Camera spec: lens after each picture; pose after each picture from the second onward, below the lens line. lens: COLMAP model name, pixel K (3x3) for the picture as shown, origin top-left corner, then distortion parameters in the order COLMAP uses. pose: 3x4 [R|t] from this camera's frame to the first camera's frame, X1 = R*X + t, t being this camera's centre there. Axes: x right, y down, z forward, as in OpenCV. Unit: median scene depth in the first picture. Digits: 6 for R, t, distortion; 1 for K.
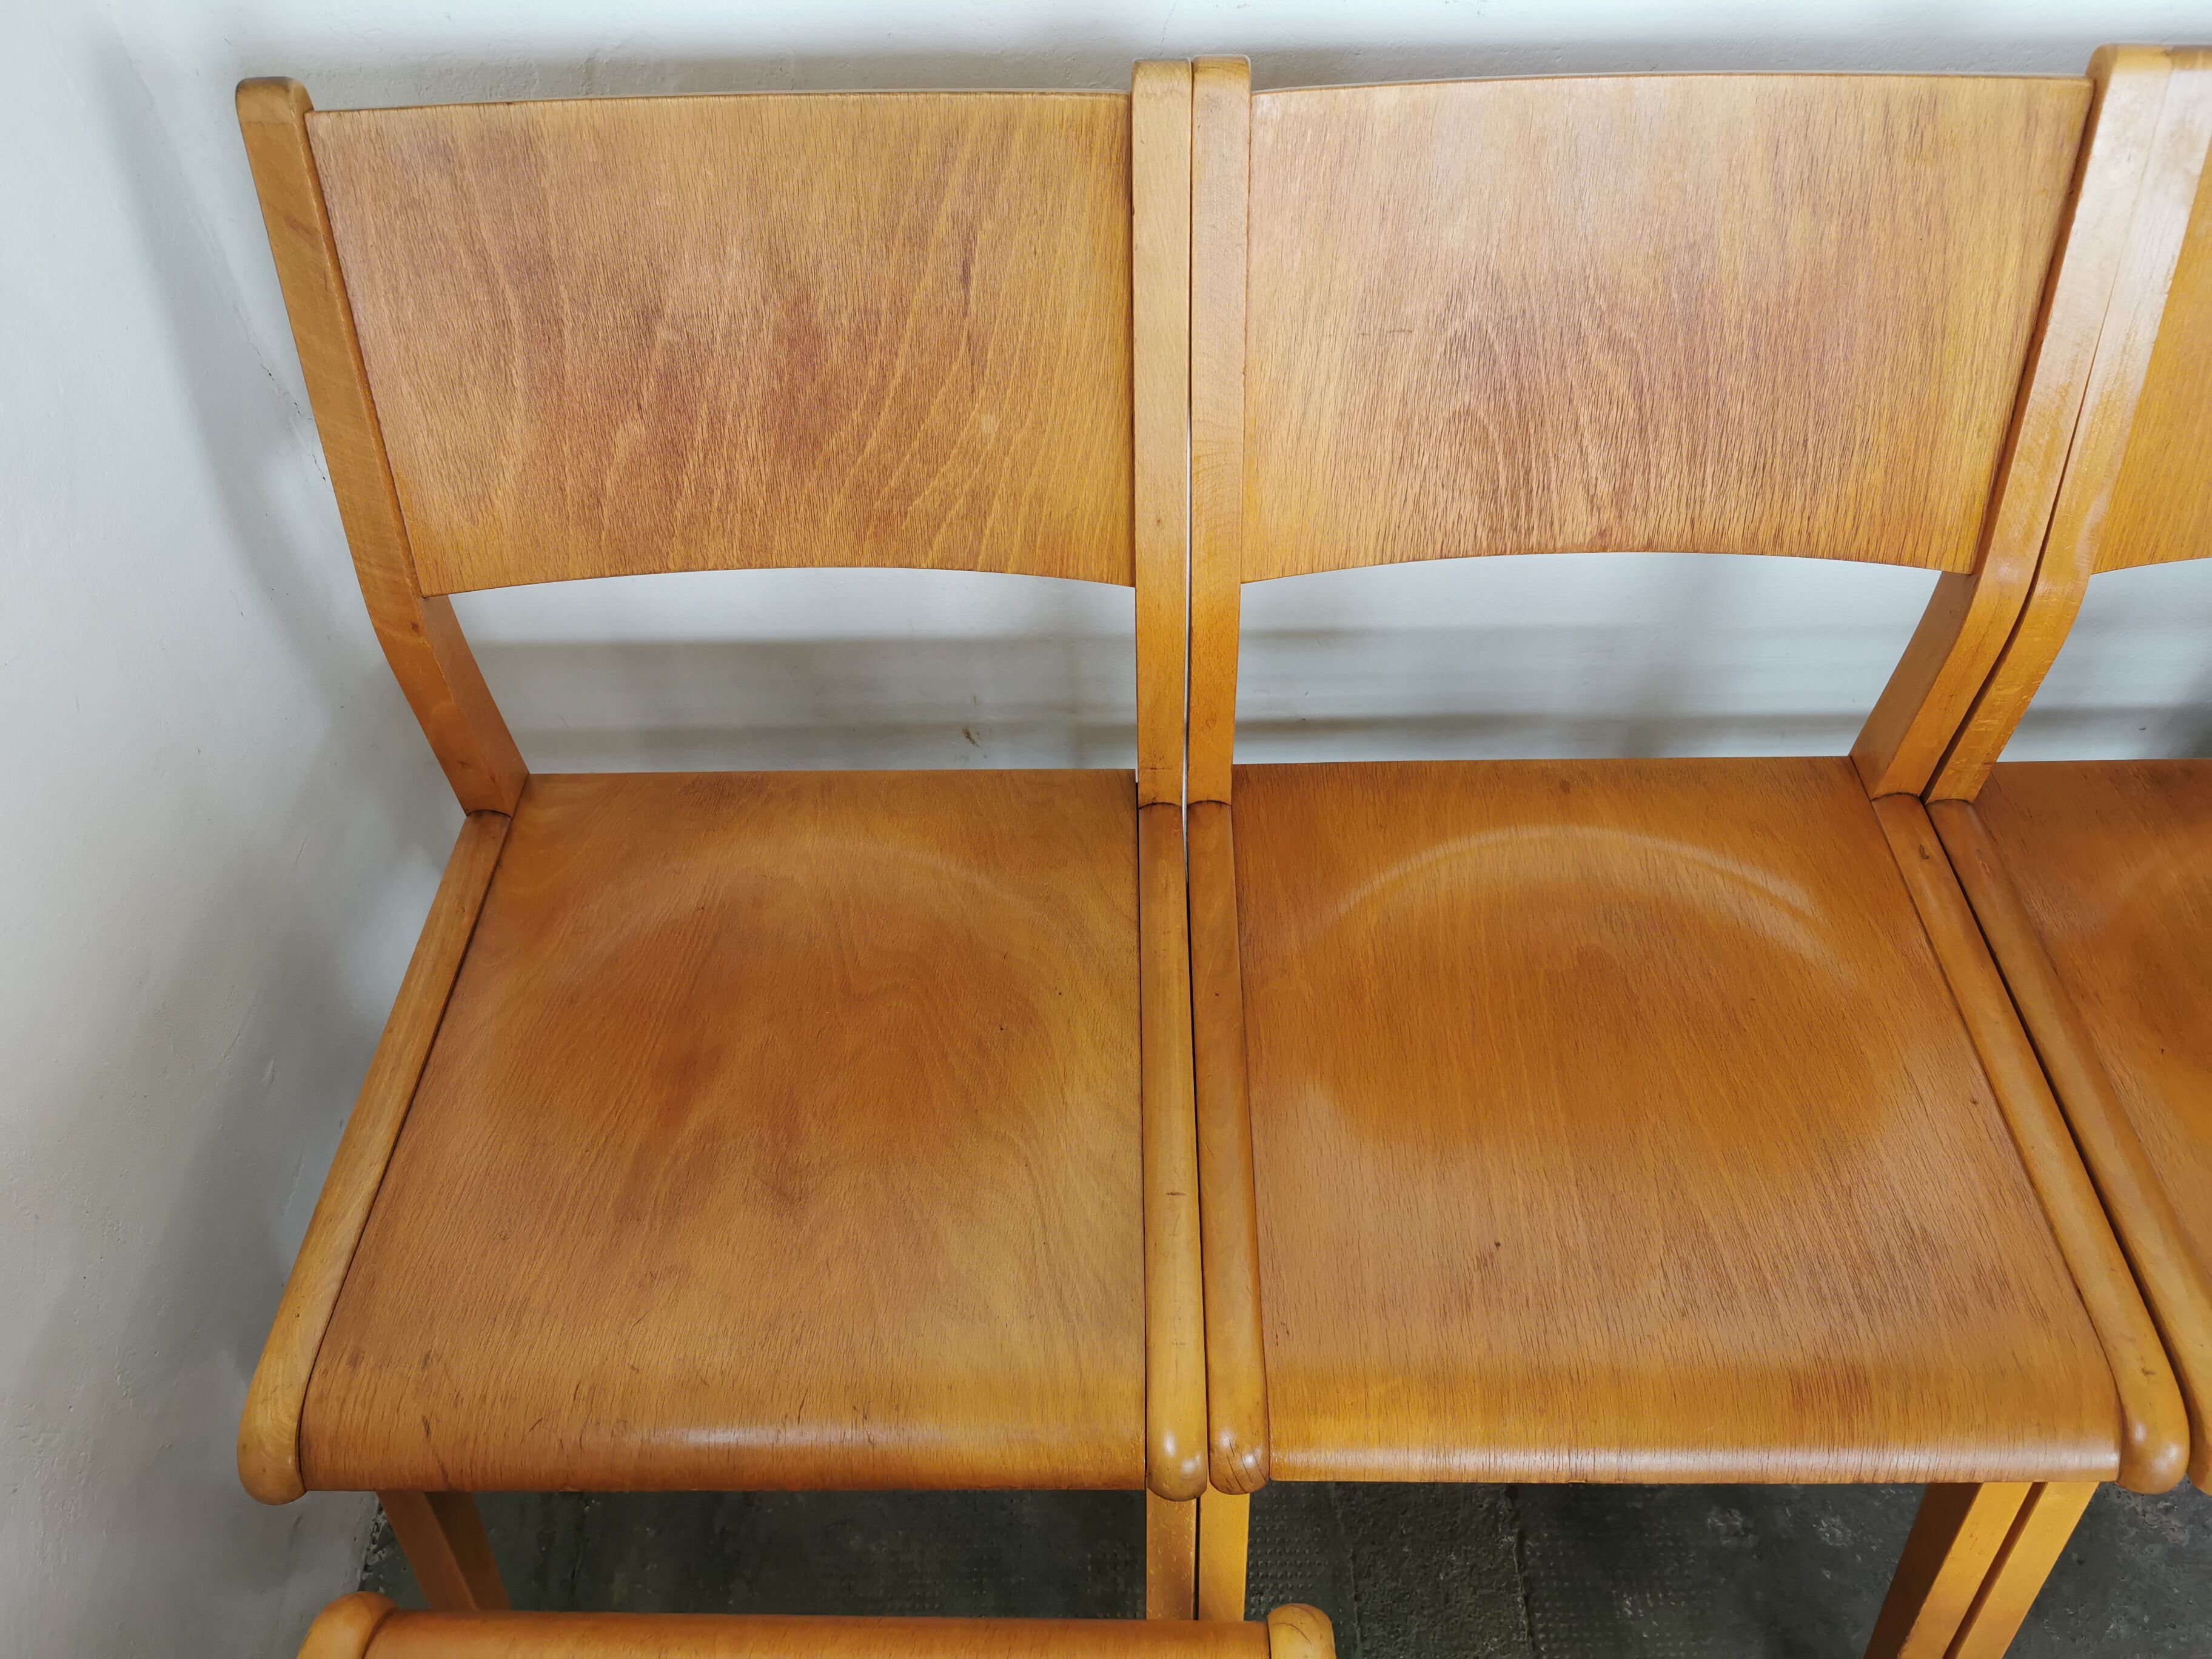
lens RADIAL K [[1736.2, 0, 1094.2], [0, 1736.2, 828.2], [0, 0, 1]] dist [0.037288, -0.058940]
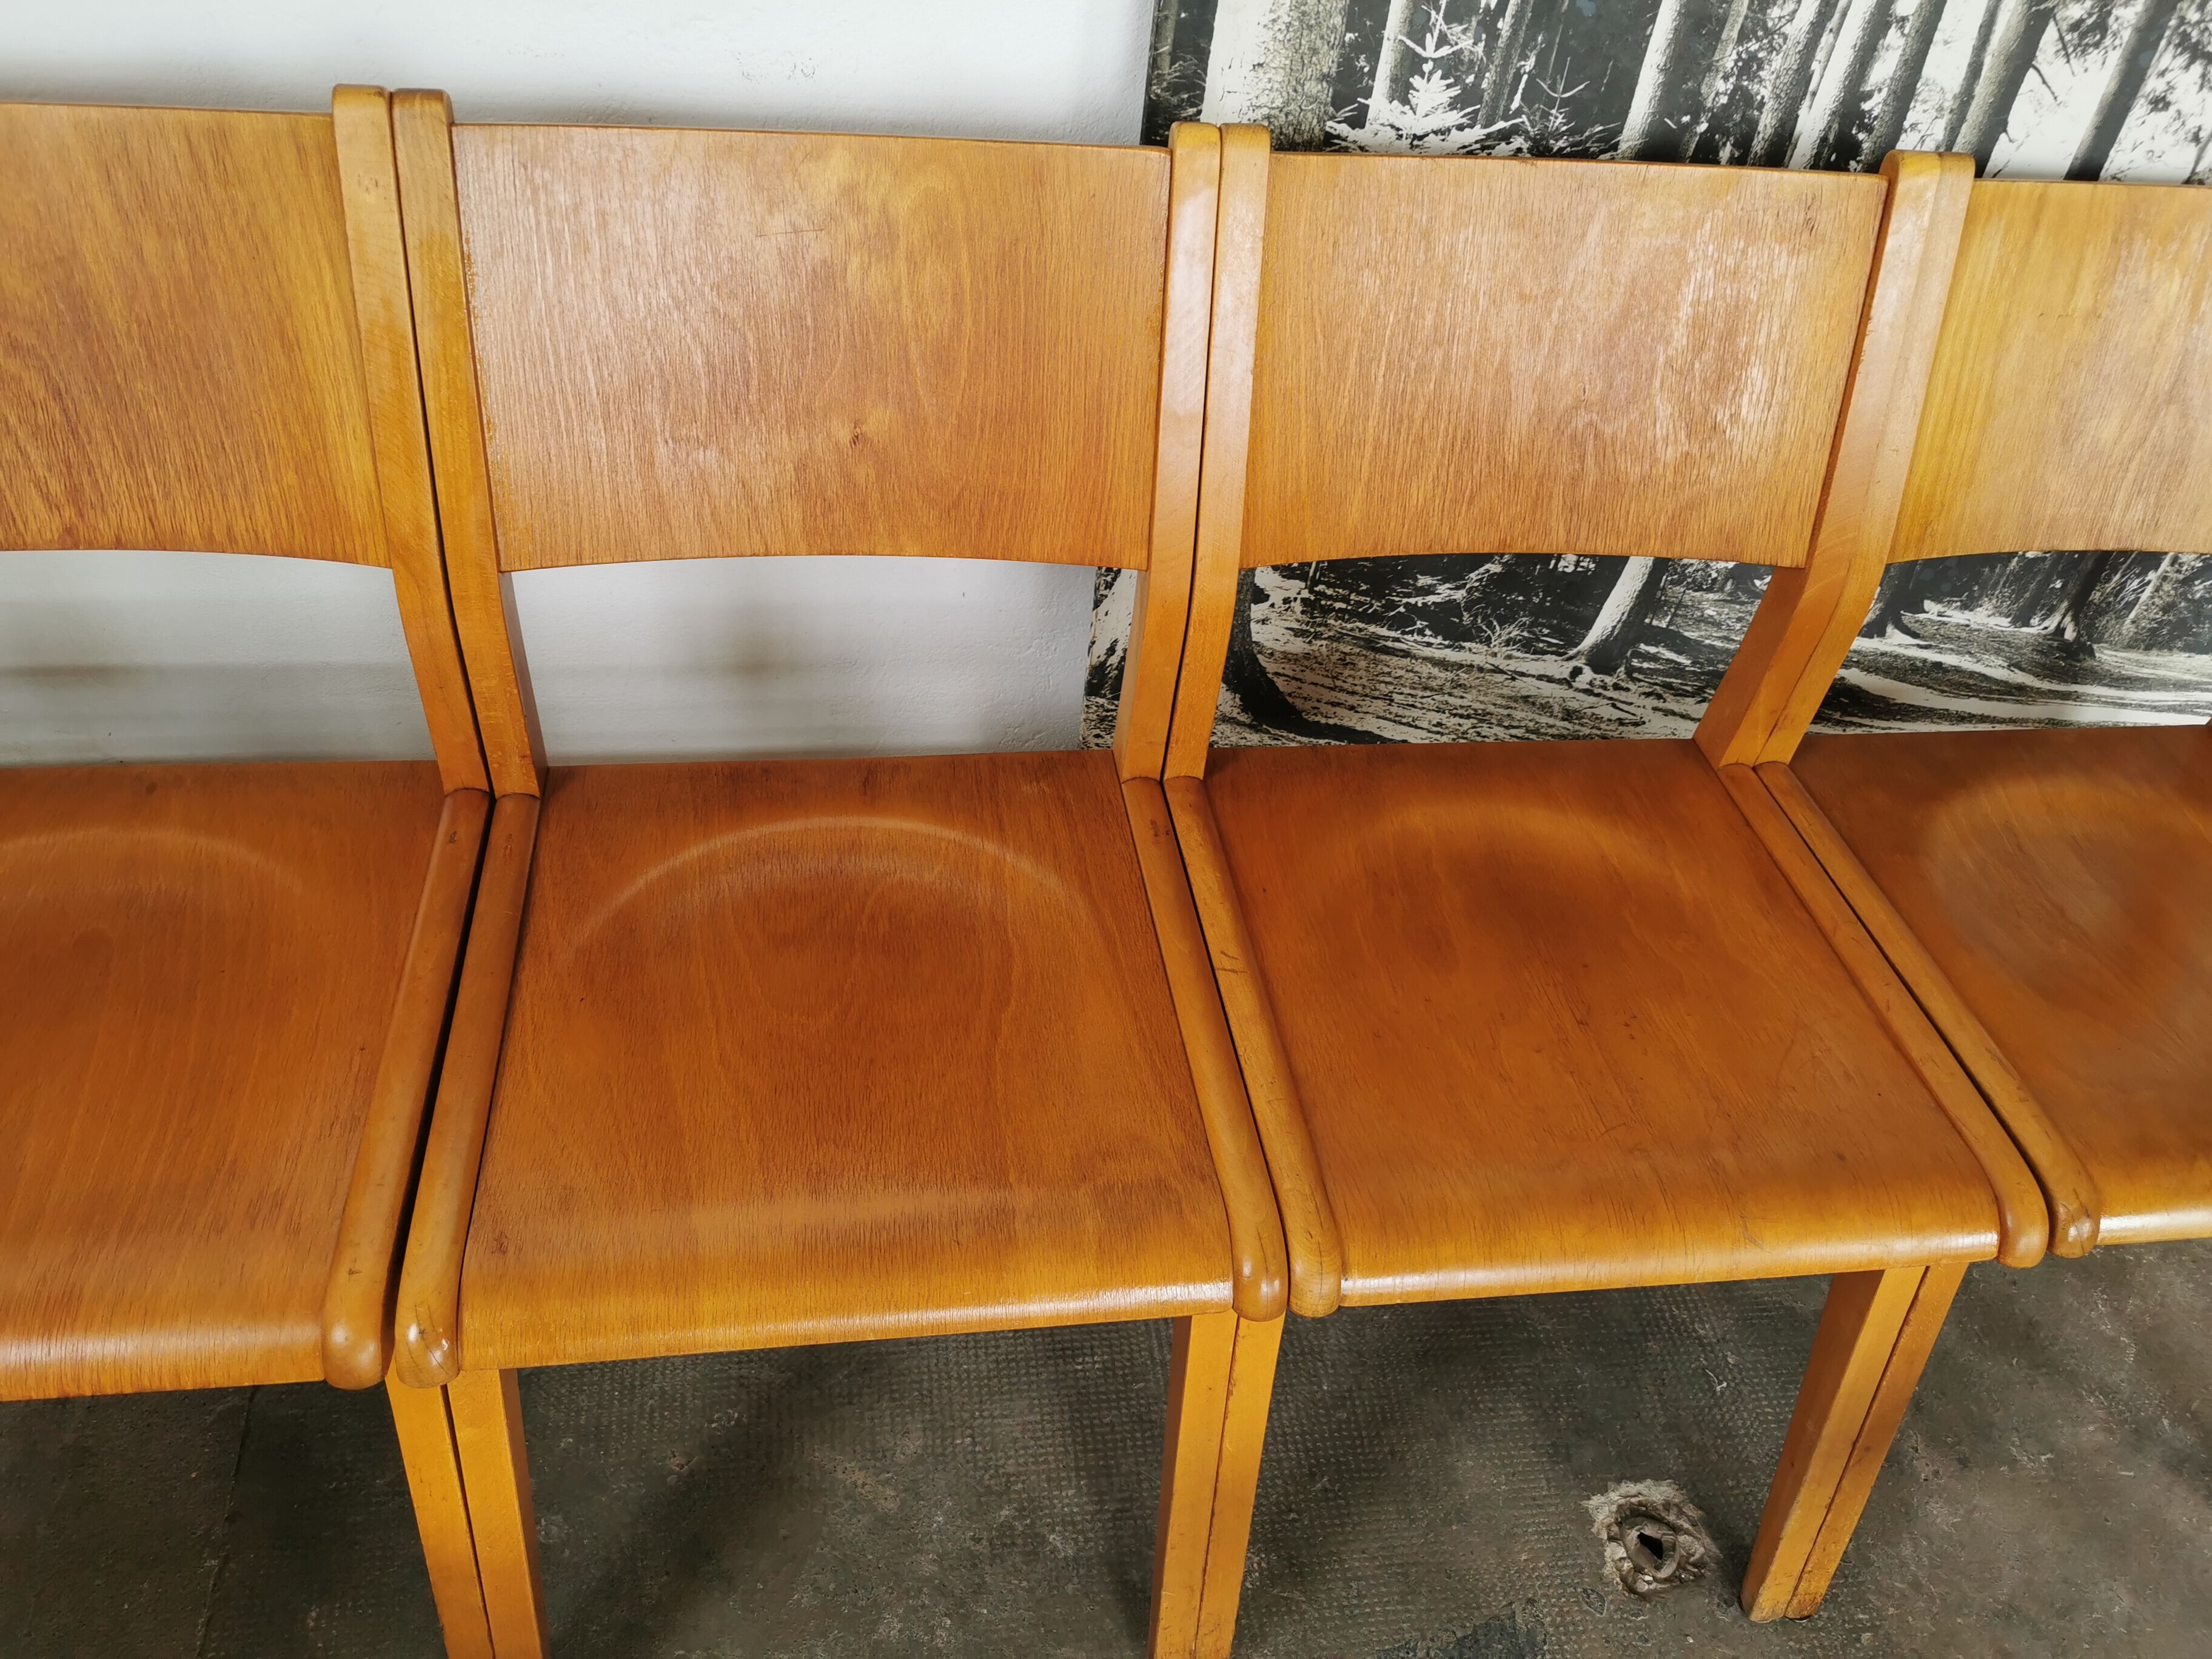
lens RADIAL K [[1736.2, 0, 1100.9], [0, 1736.2, 830.8], [0, 0, 1]] dist [0.037288, -0.058940]
pose [[0.981939, -0.015363, 0.188571, 0.723428], [0.032913, 0.995371, -0.090294, 0.129096], [-0.186311, 0.094870, 0.977900, -0.129528]]
